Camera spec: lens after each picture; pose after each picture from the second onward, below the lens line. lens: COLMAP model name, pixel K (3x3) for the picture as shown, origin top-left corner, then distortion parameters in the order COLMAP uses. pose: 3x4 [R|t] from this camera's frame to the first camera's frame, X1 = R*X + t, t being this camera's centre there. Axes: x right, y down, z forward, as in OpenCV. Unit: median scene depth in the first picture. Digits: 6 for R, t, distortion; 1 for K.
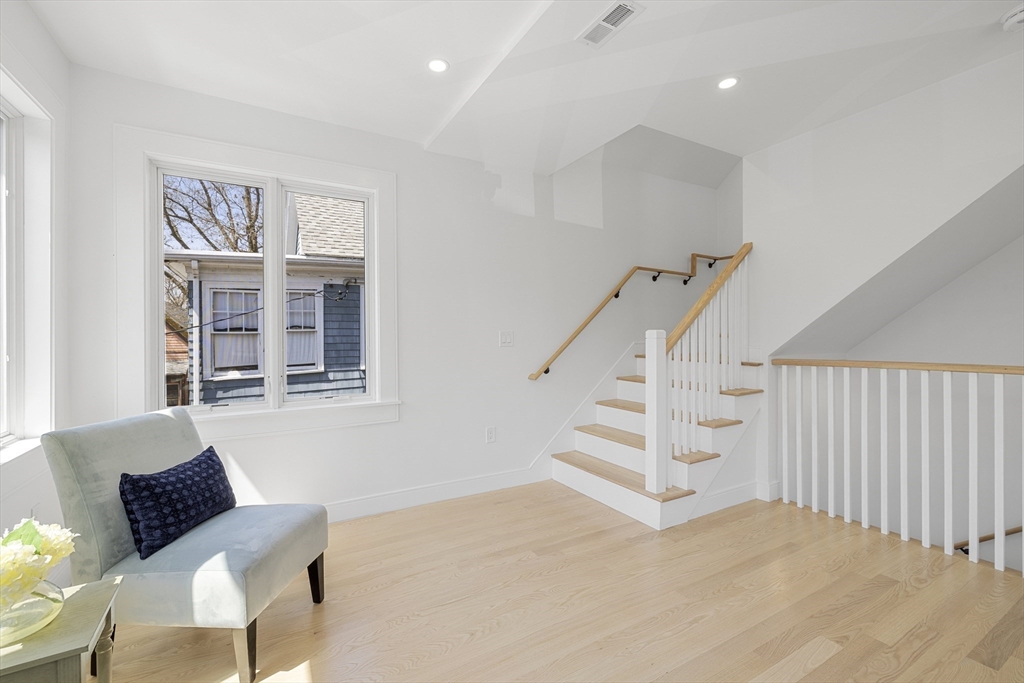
lens RADIAL K [[433.6, 0, 509.0], [0, 433.6, 336.3], [0, 0, 1]] dist [0.012274, 0.000042]
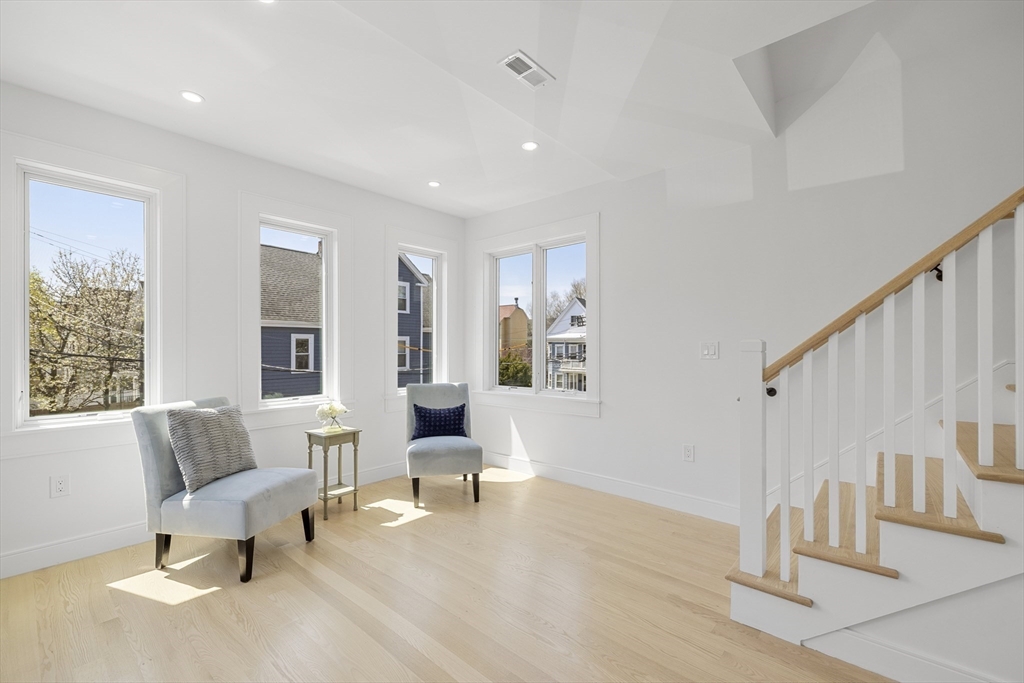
lens RADIAL K [[433.6, 0, 511.4], [0, 433.6, 347.5], [0, 0, 1]] dist [0.012274, 0.000042]
pose [[0.336707, 0.005677, -0.941593, 0.796093], [-0.002236, 0.999984, 0.005230, -0.005048], [0.941607, 0.000345, 0.336714, 0.365012]]
